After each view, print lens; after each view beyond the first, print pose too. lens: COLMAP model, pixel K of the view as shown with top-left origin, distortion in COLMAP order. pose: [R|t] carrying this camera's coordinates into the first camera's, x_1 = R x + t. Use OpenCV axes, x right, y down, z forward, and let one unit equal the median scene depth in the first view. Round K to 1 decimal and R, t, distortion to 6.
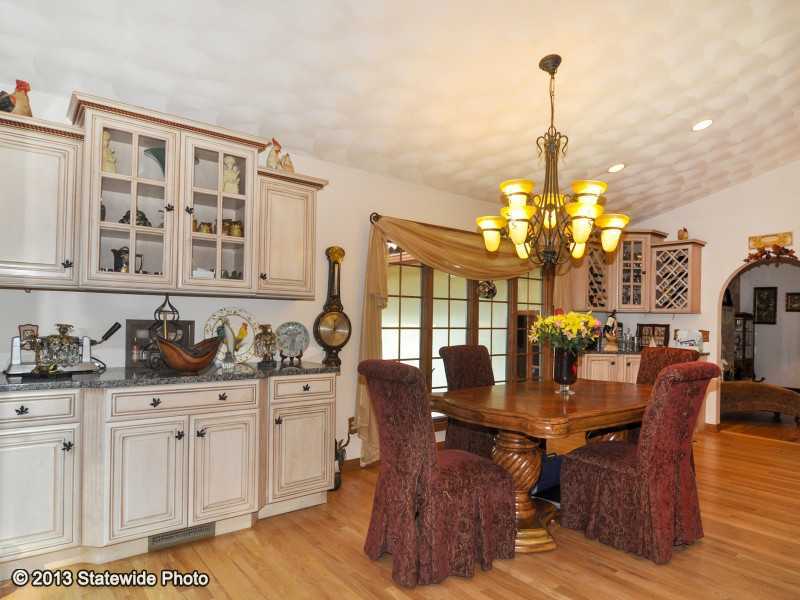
lens RADIAL K [[503.4, 0, 402.7], [0, 503.4, 304.4], [0, 0, 1]] dist [0.002819, -0.001232]
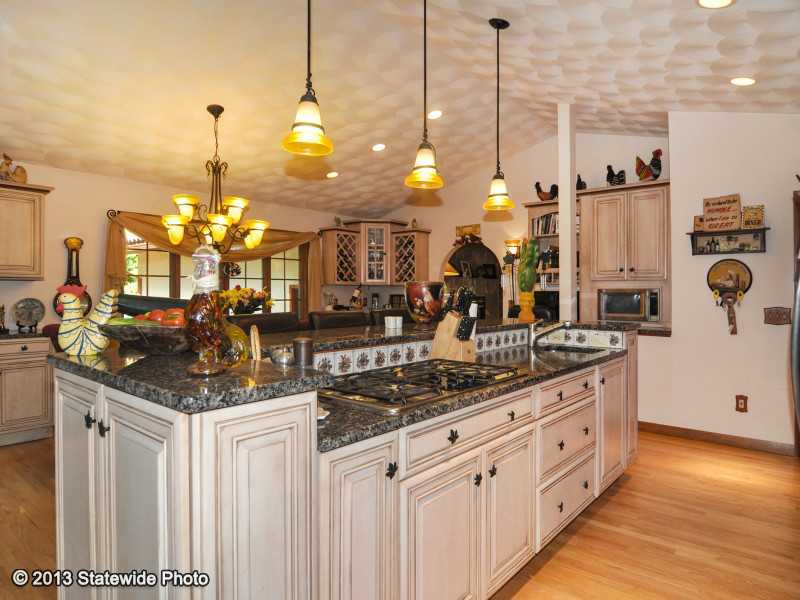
lens RADIAL K [[508.2, 0, 396.5], [0, 508.2, 278.6], [0, 0, 1]] dist [-0.004012, -0.002621]
pose [[0.982765, -0.010005, 0.184587, 0.419013], [0.009378, 0.999947, 0.004268, -0.009938], [-0.184619, -0.002464, 0.982807, -0.384086]]
